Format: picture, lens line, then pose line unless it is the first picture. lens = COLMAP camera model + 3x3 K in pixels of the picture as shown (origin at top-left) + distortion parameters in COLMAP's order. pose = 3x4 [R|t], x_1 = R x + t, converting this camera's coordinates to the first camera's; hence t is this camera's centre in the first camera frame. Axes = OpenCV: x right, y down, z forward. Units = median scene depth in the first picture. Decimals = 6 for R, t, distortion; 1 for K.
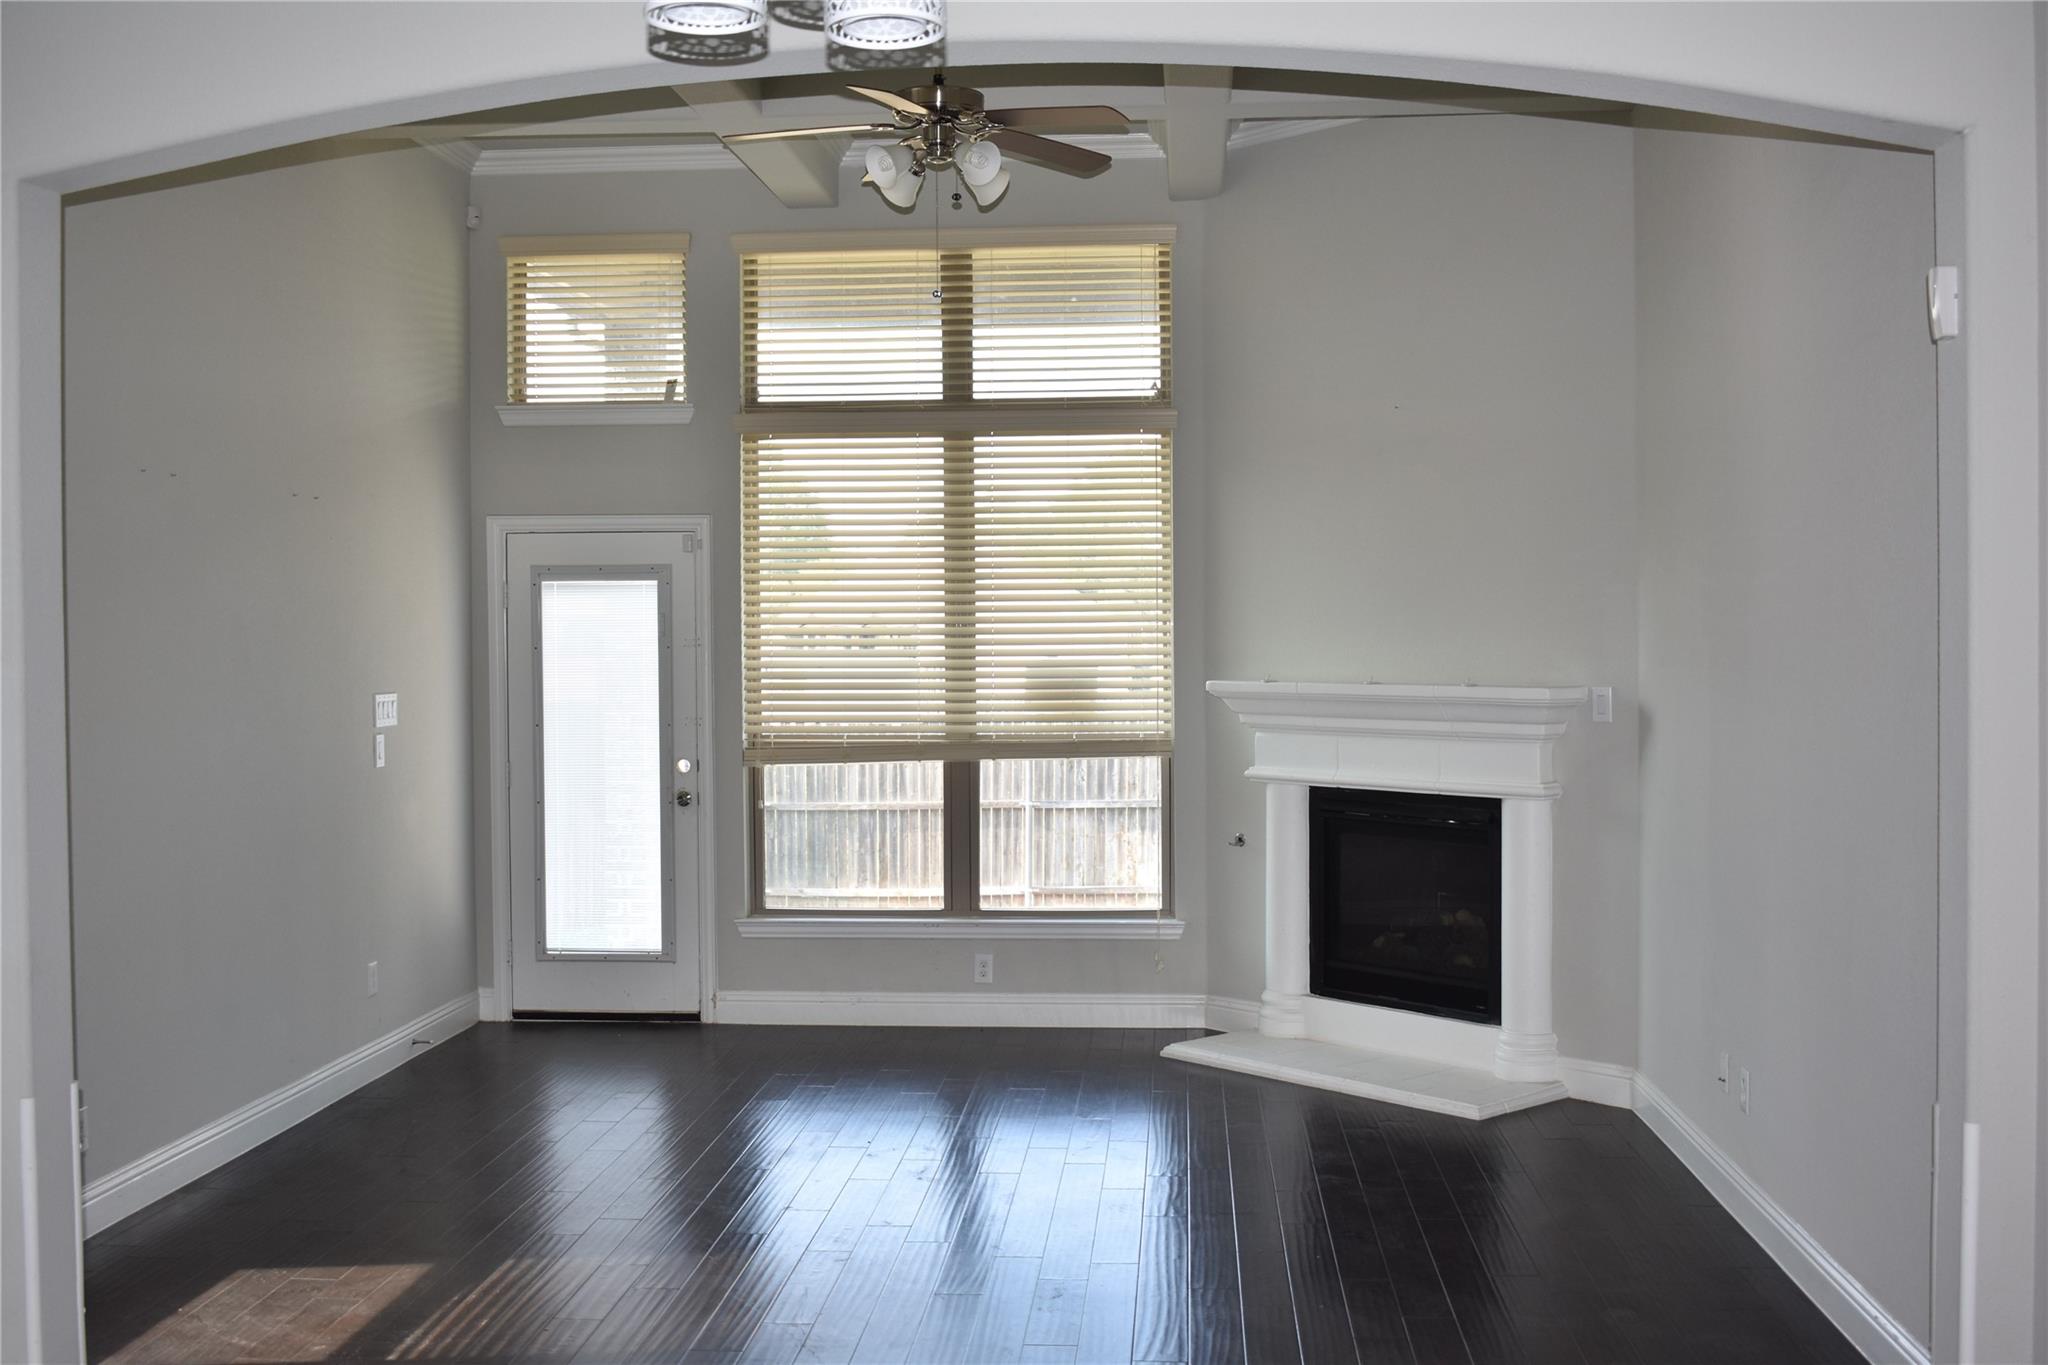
lens RADIAL K [[2179.4, 0, 1024.0], [0, 2179.4, 682.5], [0, 0, 1]] dist [-0.044559, 0.000766]
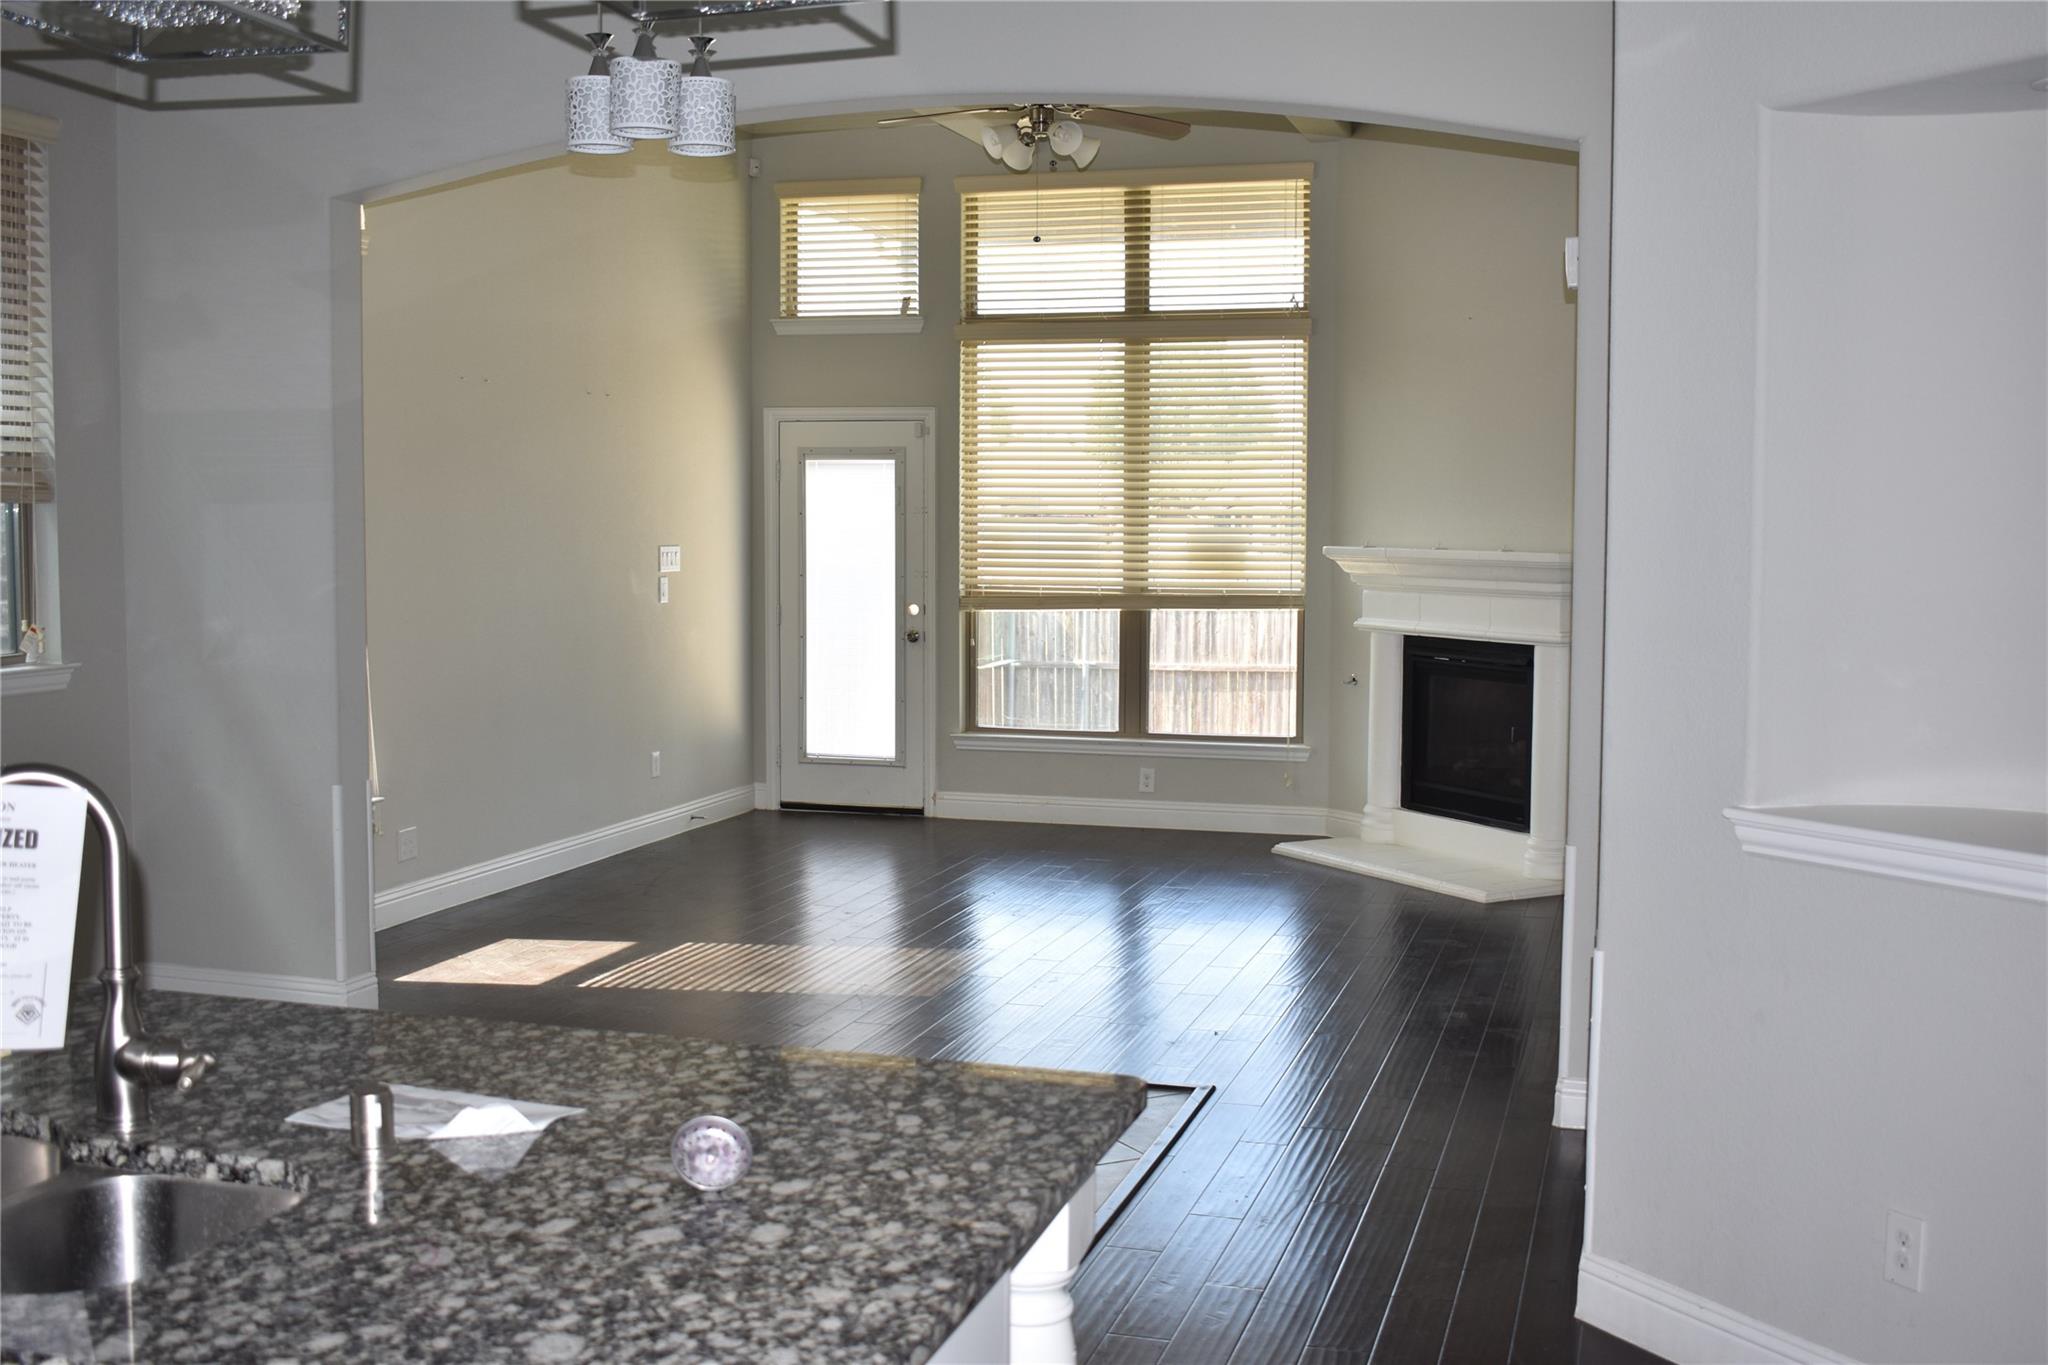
lens RADIAL K [[2179.4, 0, 1024.0], [0, 2179.4, 682.5], [0, 0, 1]] dist [-0.044559, 0.000766]
pose [[0.977852, 0.027026, -0.207544, 0.165232], [-0.015859, 0.998345, 0.055279, 0.009944], [0.208695, -0.050763, 0.976662, -0.204556]]
